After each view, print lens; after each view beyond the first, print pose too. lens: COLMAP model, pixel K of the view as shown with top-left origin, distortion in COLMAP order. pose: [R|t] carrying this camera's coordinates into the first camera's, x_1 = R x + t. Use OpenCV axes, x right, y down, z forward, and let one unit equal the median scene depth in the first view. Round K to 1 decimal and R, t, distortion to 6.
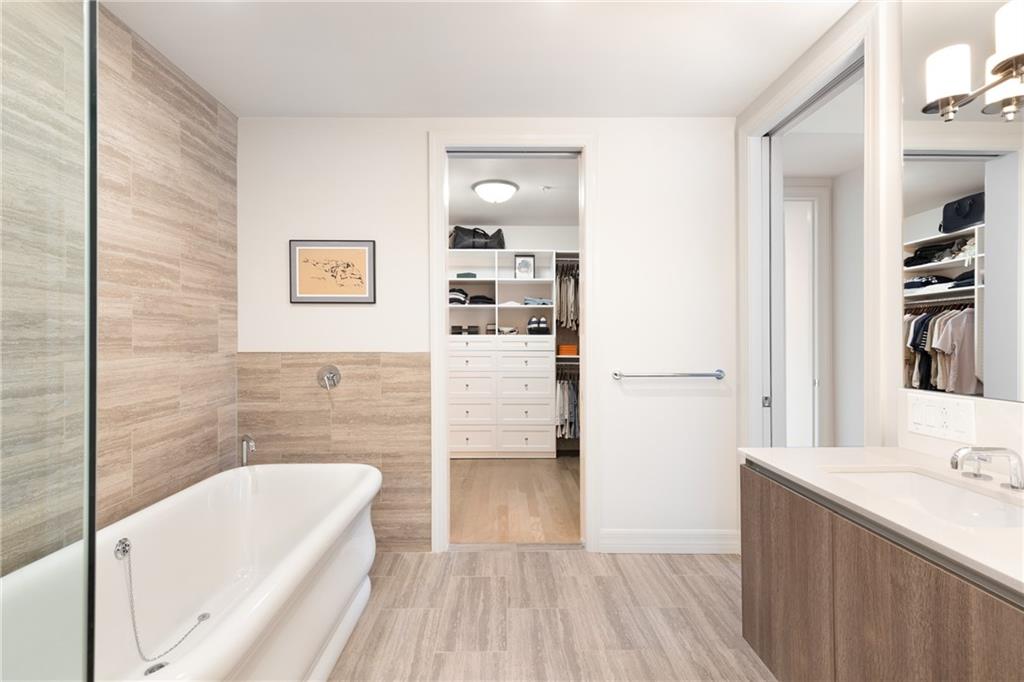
lens RADIAL K [[461.6, 0, 512.6], [0, 461.6, 342.2], [0, 0, 1]] dist [0.001568, -0.000026]
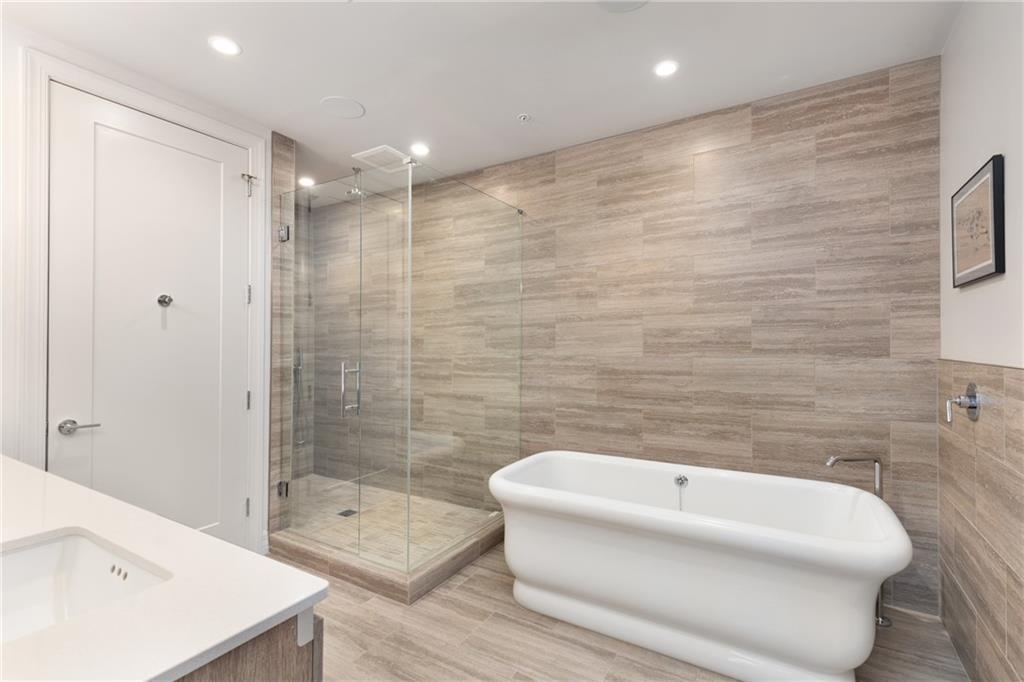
lens RADIAL K [[461.6, 0, 512.6], [0, 461.6, 342.2], [0, 0, 1]] dist [0.001568, -0.000026]
pose [[-0.535001, -0.000797, -0.844851, 0.543587], [0.000470, 0.999999, -0.001241, -0.006003], [0.844851, -0.001061, -0.535000, 0.994064]]
